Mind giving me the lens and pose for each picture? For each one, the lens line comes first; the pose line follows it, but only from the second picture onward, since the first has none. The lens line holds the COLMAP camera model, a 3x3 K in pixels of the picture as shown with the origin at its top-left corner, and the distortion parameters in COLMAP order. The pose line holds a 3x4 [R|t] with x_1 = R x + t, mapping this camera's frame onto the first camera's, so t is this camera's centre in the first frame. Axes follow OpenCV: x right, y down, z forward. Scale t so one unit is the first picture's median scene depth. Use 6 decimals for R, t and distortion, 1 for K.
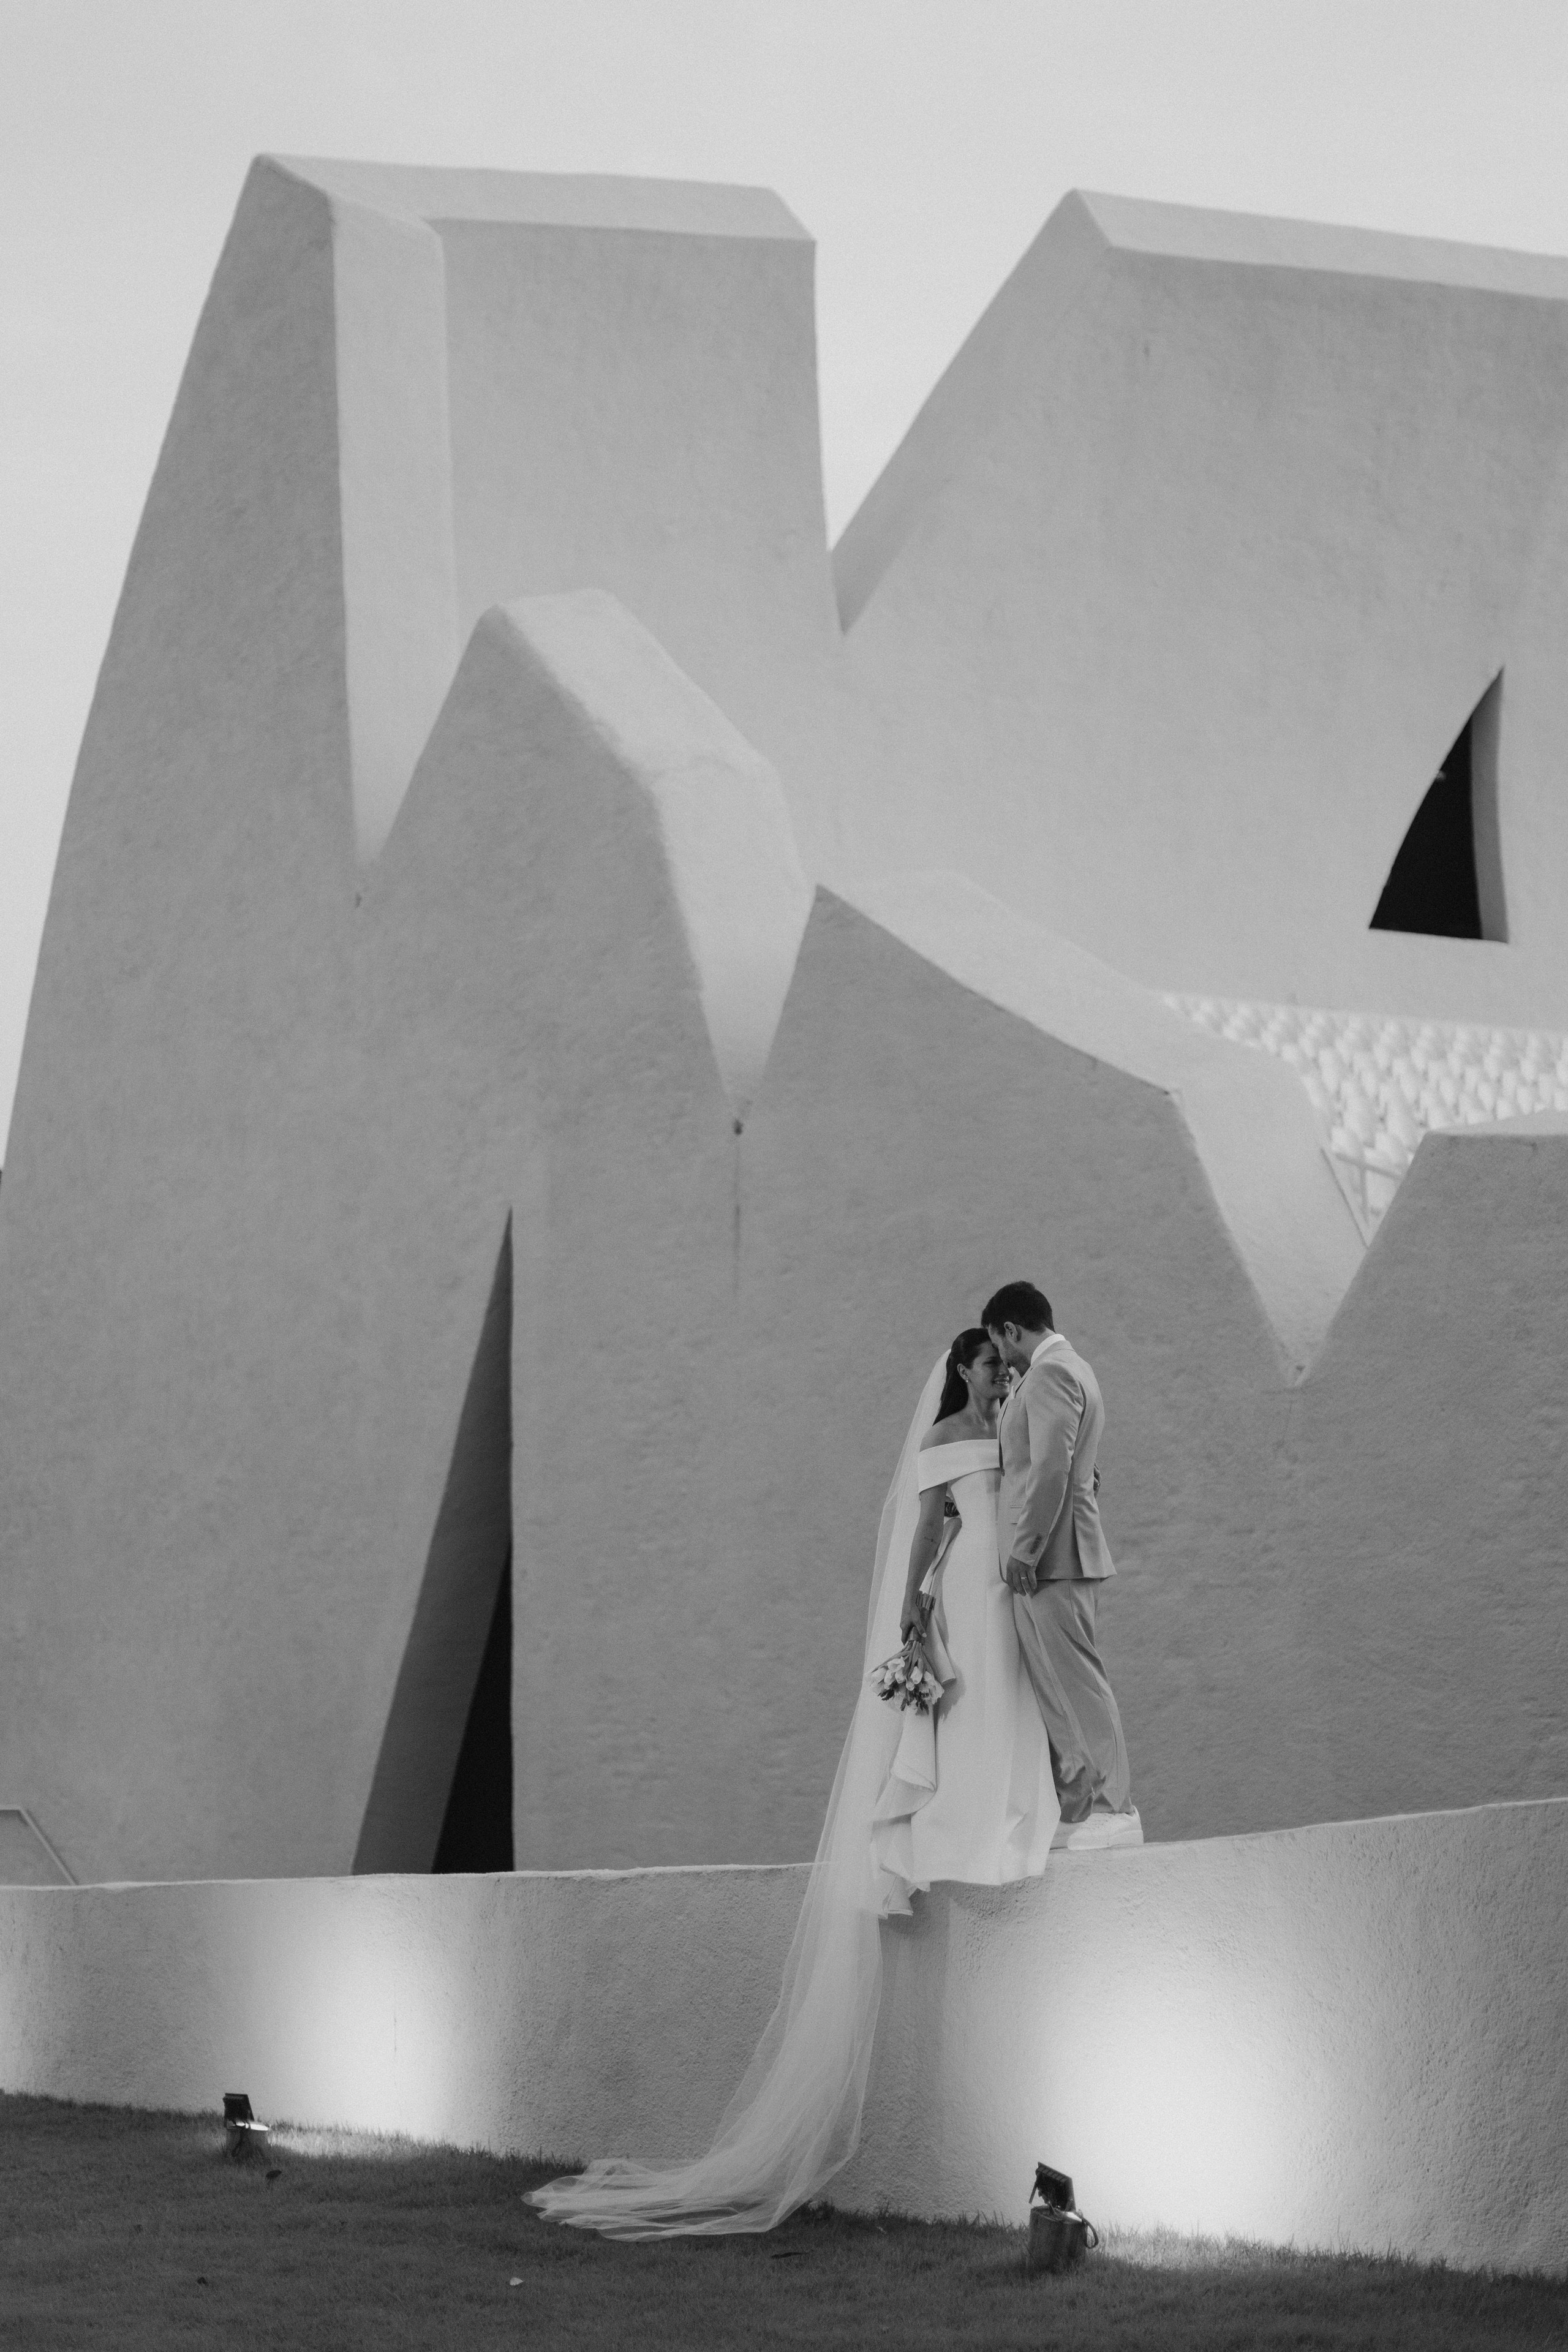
lens RADIAL K [[3557.8, 0, 774.5], [0, 3557.8, 1204.6], [0, 0, 1]] dist [0.024351, -0.081773]
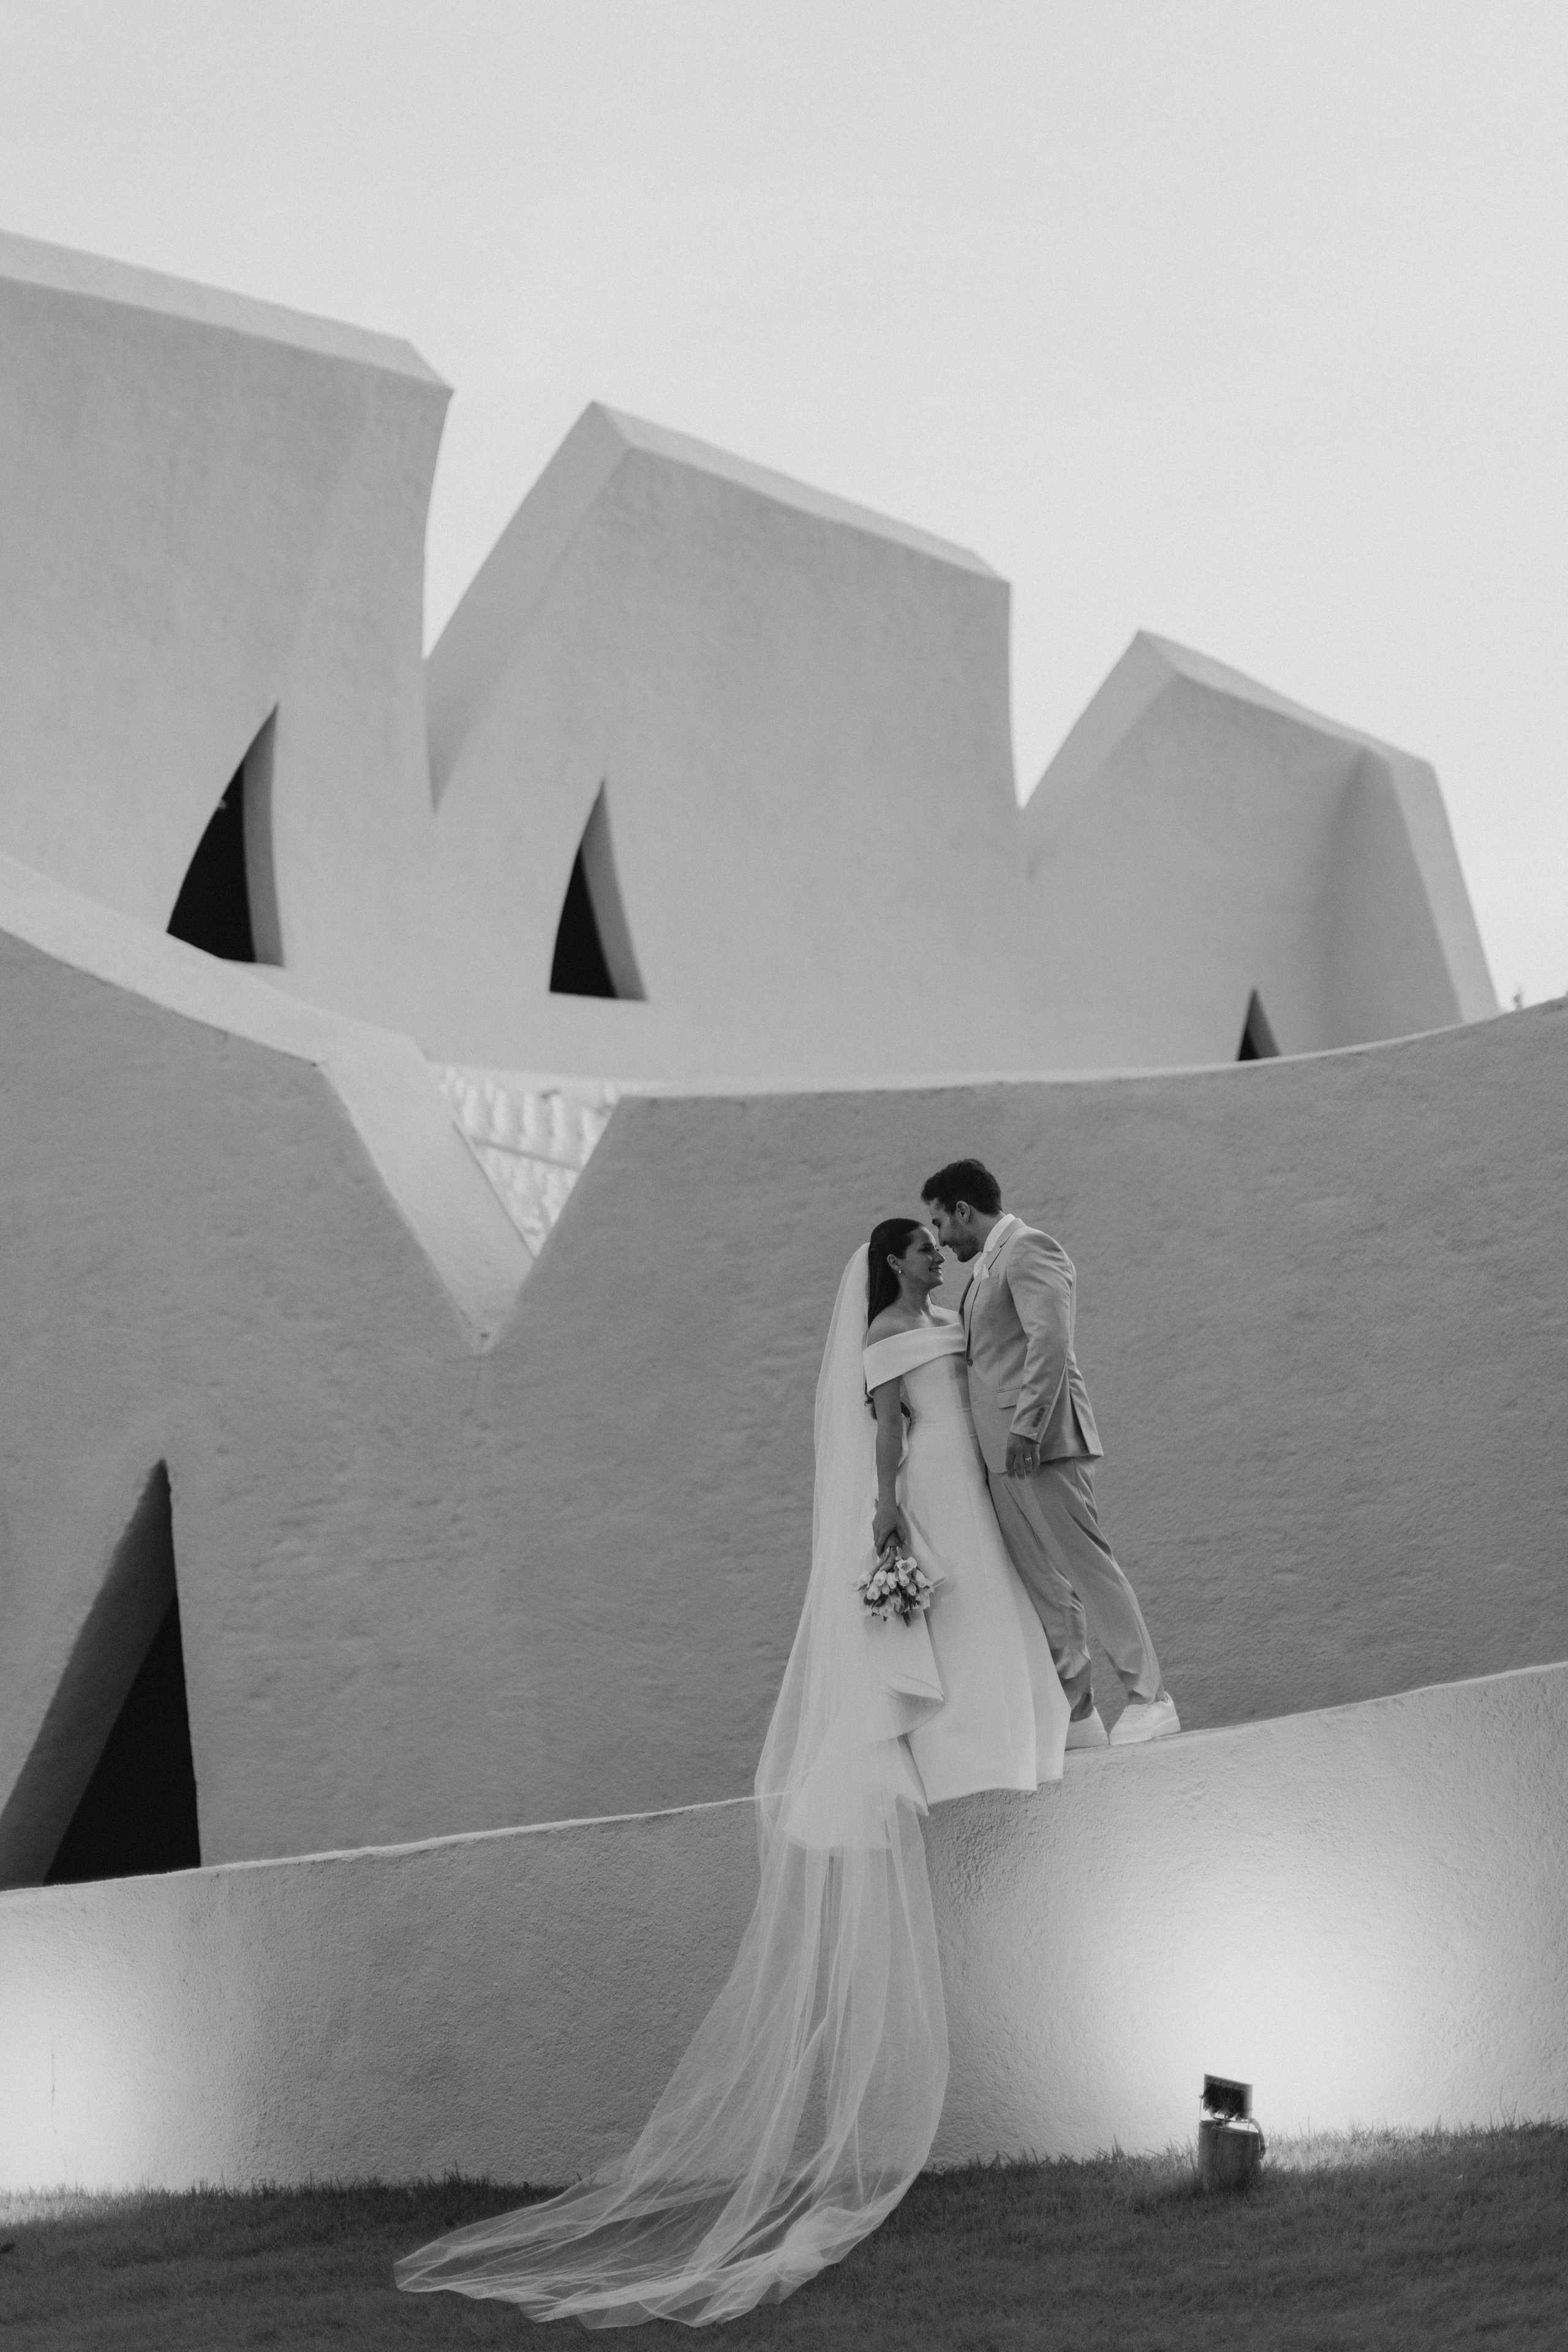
lens RADIAL K [[3368.3, 0, 780.5], [0, 3368.3, 1134.3], [0, 0, 1]] dist [0.008846, 0.007311]
pose [[0.903778, -0.007777, 0.427932, -0.159427], [0.023931, 0.999189, -0.032384, 0.019633], [-0.427333, 0.039509, 0.903231, 0.096206]]
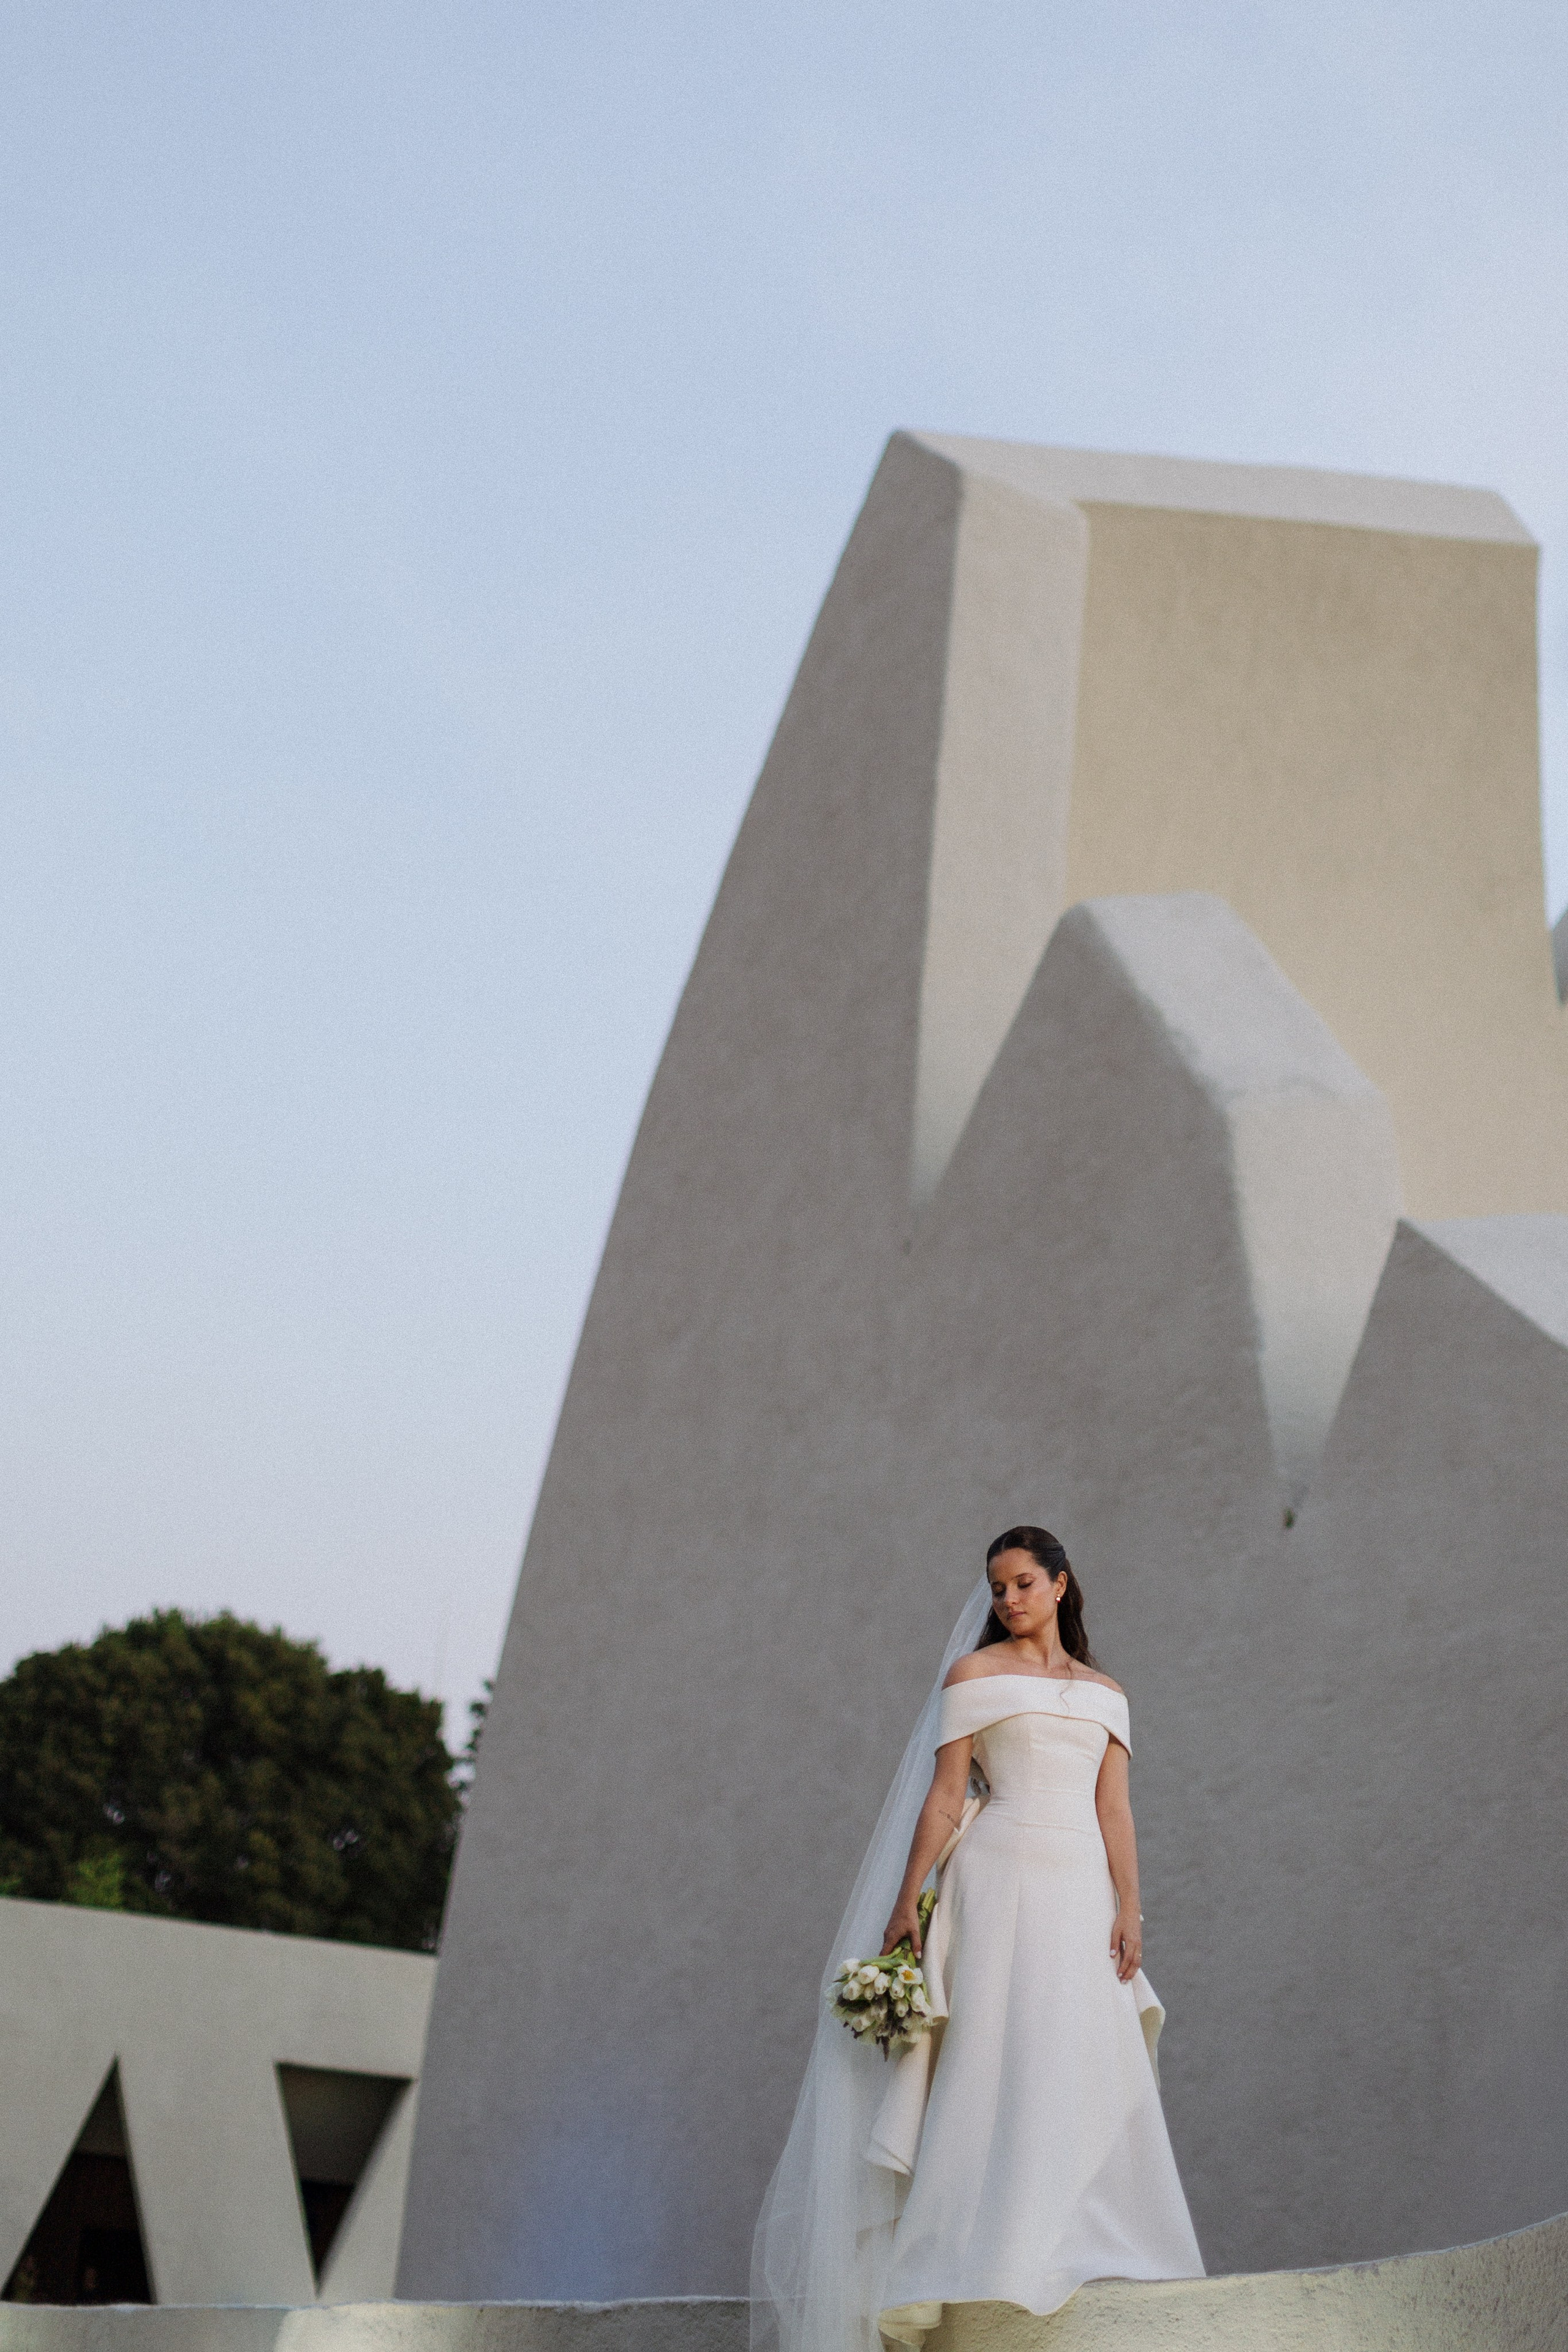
lens RADIAL K [[3980.1, 0, 779.6], [0, 3980.1, 951.7], [0, 0, 1]] dist [0.032636, -0.013771]
pose [[0.974351, 0.043077, -0.220873, 0.076420], [-0.086598, 0.977697, -0.191337, 0.037787], [0.207705, 0.205557, 0.956350, 0.101213]]
